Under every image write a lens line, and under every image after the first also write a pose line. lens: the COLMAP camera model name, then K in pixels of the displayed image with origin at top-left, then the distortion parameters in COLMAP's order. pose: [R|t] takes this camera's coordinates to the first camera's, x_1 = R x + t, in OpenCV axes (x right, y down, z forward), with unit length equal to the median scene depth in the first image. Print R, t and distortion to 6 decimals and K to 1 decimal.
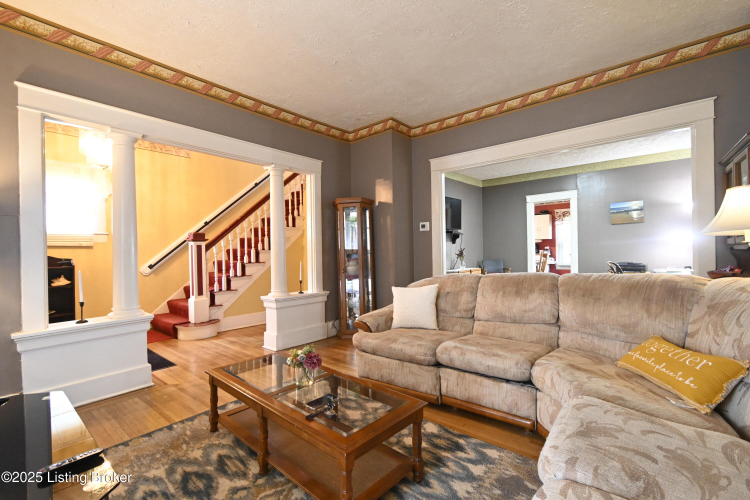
lens RADIAL K [[333.9, 0, 376.8], [0, 333.9, 251.1], [0, 0, 1]] dist [0.013387, 0.000096]
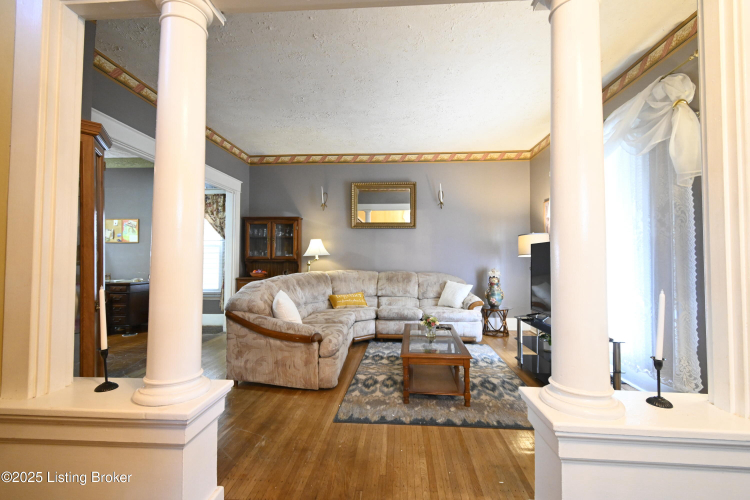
lens RADIAL K [[333.9, 0, 376.8], [0, 333.9, 251.1], [0, 0, 1]] dist [0.013387, 0.000096]
pose [[-0.590195, 0.036843, 0.806419, -0.793719], [0.007168, 0.999158, -0.040402, 0.014016], [-0.807229, -0.018065, -0.589962, 1.225995]]
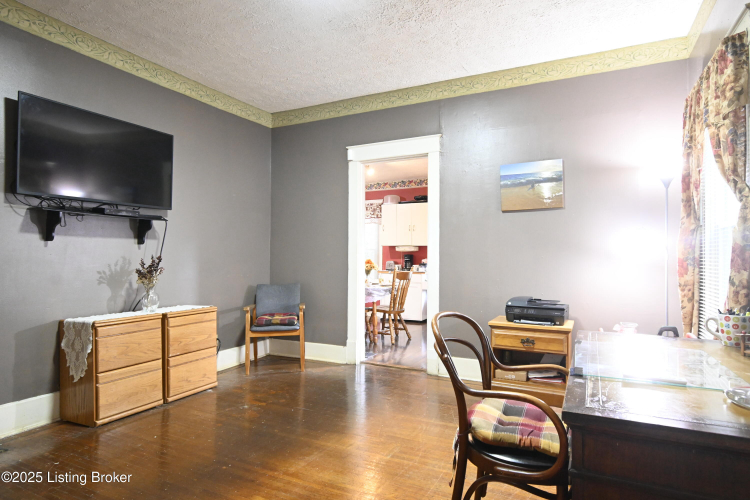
lens RADIAL K [[427.1, 0, 372.9], [0, 427.1, 252.8], [0, 0, 1]] dist [0.000861, 0.000326]
pose [[0.973023, 0.027331, 0.229084, 0.787644], [-0.022908, 0.999497, -0.021945, -0.015784], [-0.229568, 0.016106, 0.973159, 0.954014]]
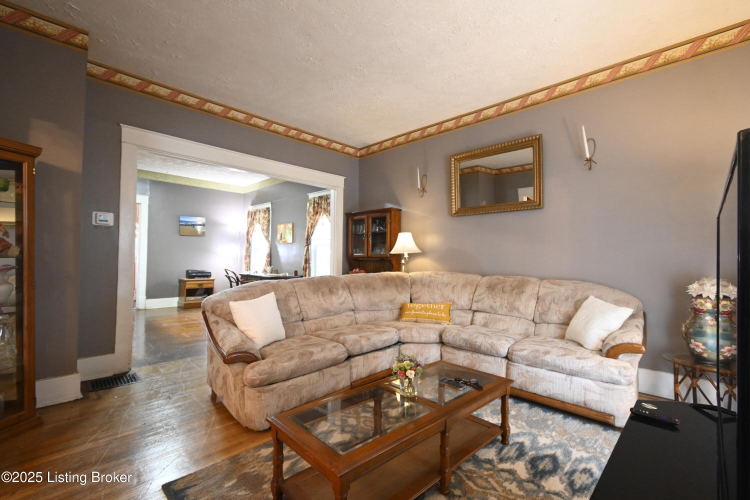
lens RADIAL K [[333.9, 0, 376.8], [0, 333.9, 251.1], [0, 0, 1]] dist [0.013387, 0.000096]
pose [[0.074981, 0.039403, 0.996406, -0.651132], [-0.010932, 0.999191, -0.038690, 0.013590], [-0.997125, -0.007992, 0.075351, 0.558257]]
